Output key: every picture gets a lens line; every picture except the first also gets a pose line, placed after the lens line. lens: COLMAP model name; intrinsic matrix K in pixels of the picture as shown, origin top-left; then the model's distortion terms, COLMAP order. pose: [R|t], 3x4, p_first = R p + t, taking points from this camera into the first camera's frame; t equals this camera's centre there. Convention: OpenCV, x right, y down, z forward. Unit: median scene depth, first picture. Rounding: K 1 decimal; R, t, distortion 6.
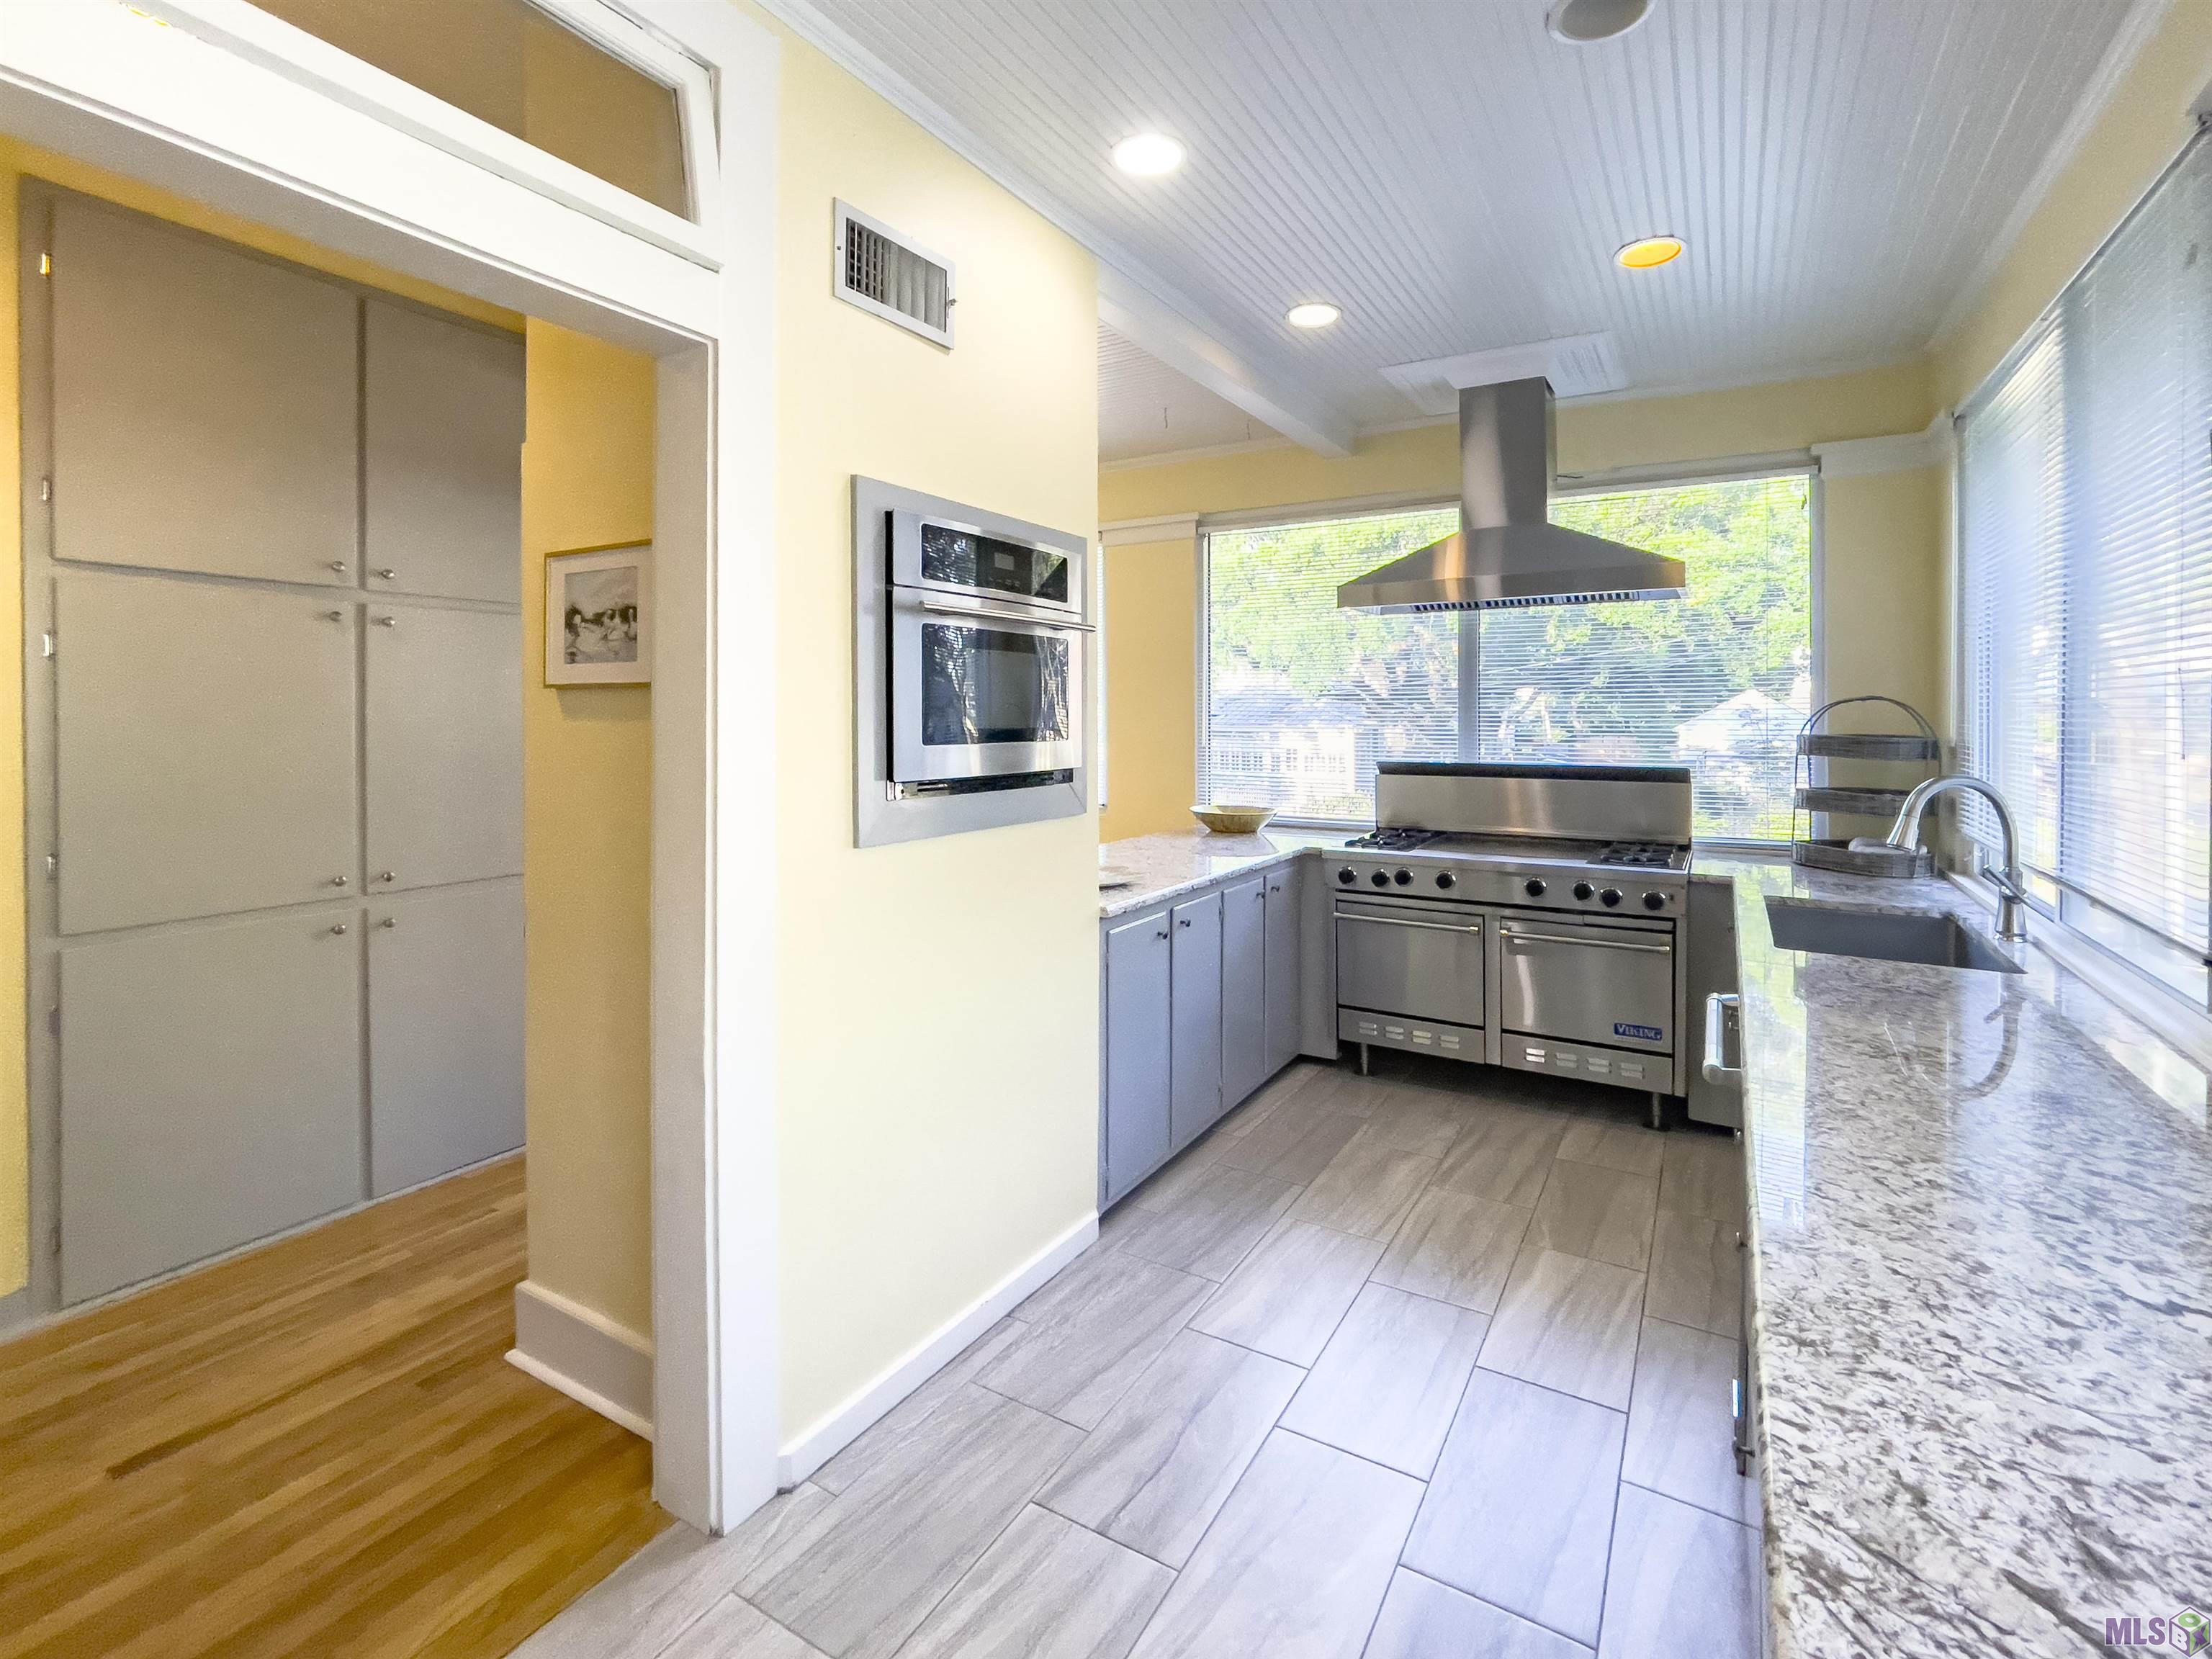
lens RADIAL K [[1000.7, 0, 1113.4], [0, 1000.7, 755.3], [0, 0, 1]] dist [-0.011803, -0.000237]
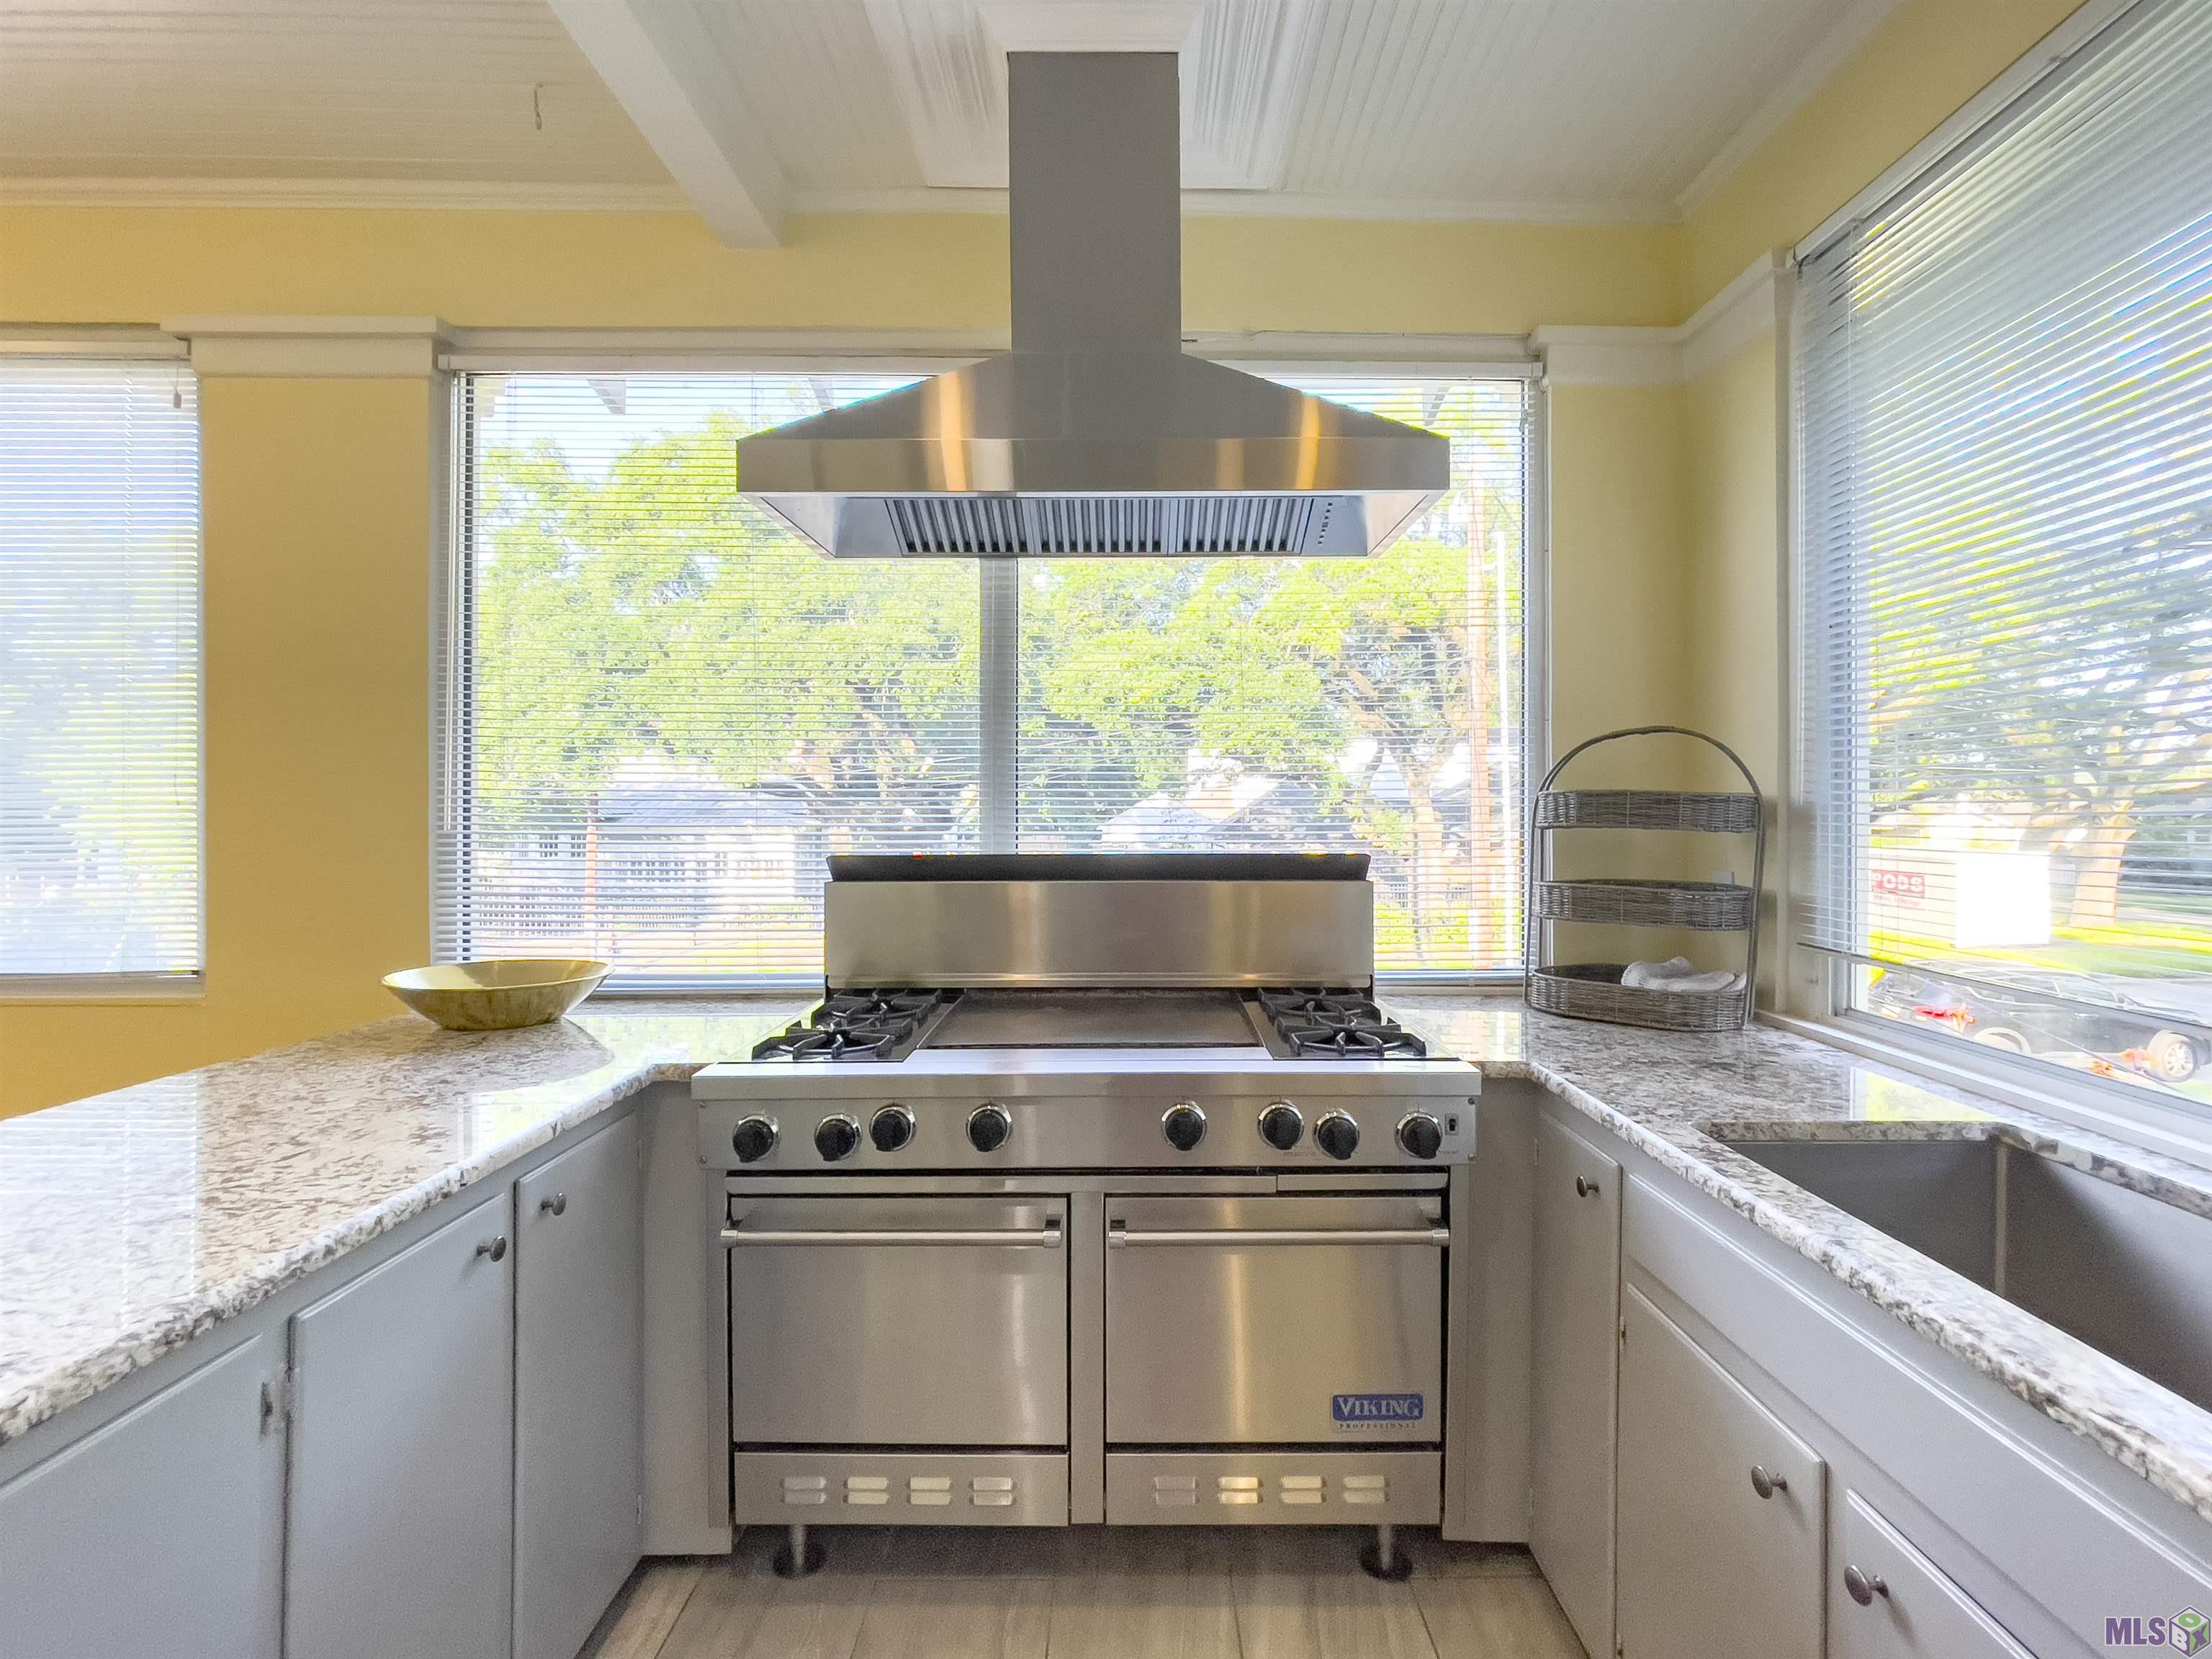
lens RADIAL K [[1000.7, 0, 1113.4], [0, 1000.7, 755.3], [0, 0, 1]] dist [-0.011803, -0.000237]
pose [[0.856156, 0.030028, 0.515845, 0.145241], [0.023143, 0.995080, -0.096335, 0.007650], [-0.516199, 0.094415, 0.851249, 0.566395]]
